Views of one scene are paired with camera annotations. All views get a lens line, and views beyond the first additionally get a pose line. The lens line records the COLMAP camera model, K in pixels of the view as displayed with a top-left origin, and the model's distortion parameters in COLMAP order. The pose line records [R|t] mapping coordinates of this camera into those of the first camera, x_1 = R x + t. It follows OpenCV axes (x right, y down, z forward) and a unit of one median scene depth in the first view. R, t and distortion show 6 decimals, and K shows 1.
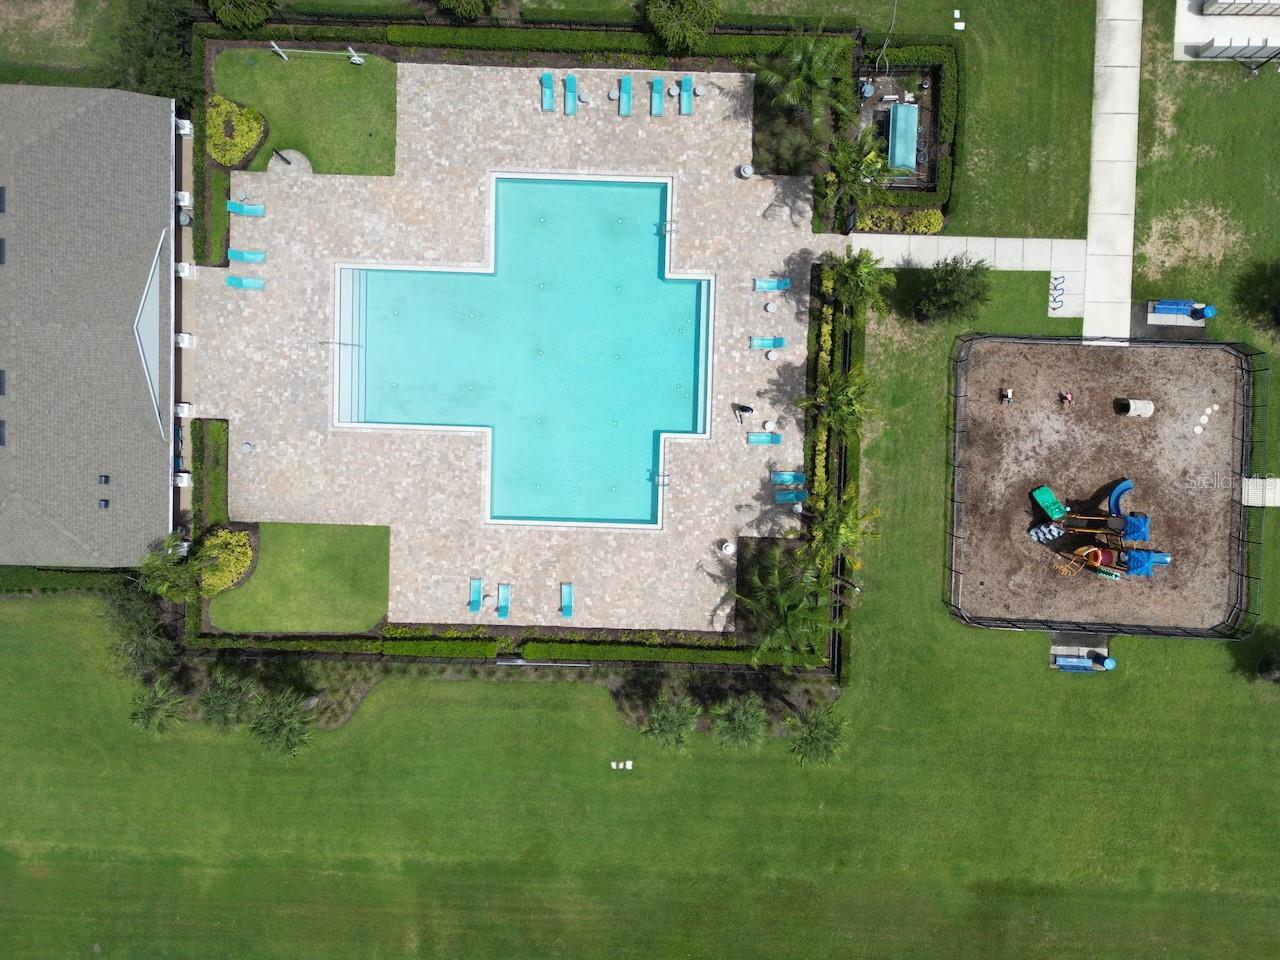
lens RADIAL K [[906.5, 0, 639.1], [0, 906.5, 499.8], [0, 0, 1]] dist [0.039064, -0.030135]
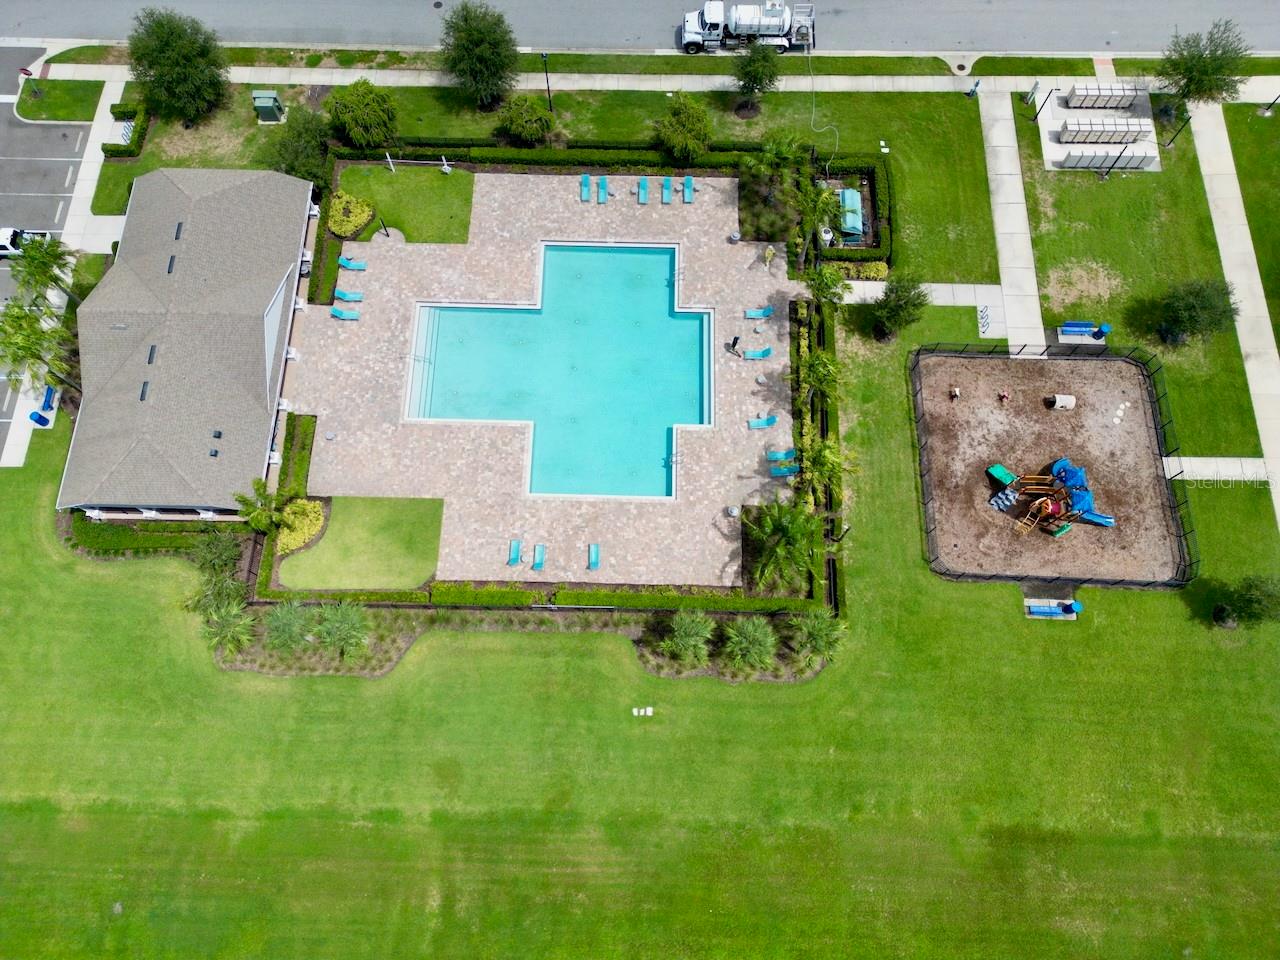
lens RADIAL K [[906.5, 0, 642.0], [0, 906.5, 483.2], [0, 0, 1]] dist [0.039064, -0.030135]
pose [[0.999984, -0.004551, 0.003470, -0.022627], [0.005490, 0.934066, -0.357059, 0.430464], [-0.001616, 0.357072, 0.934075, -0.099857]]
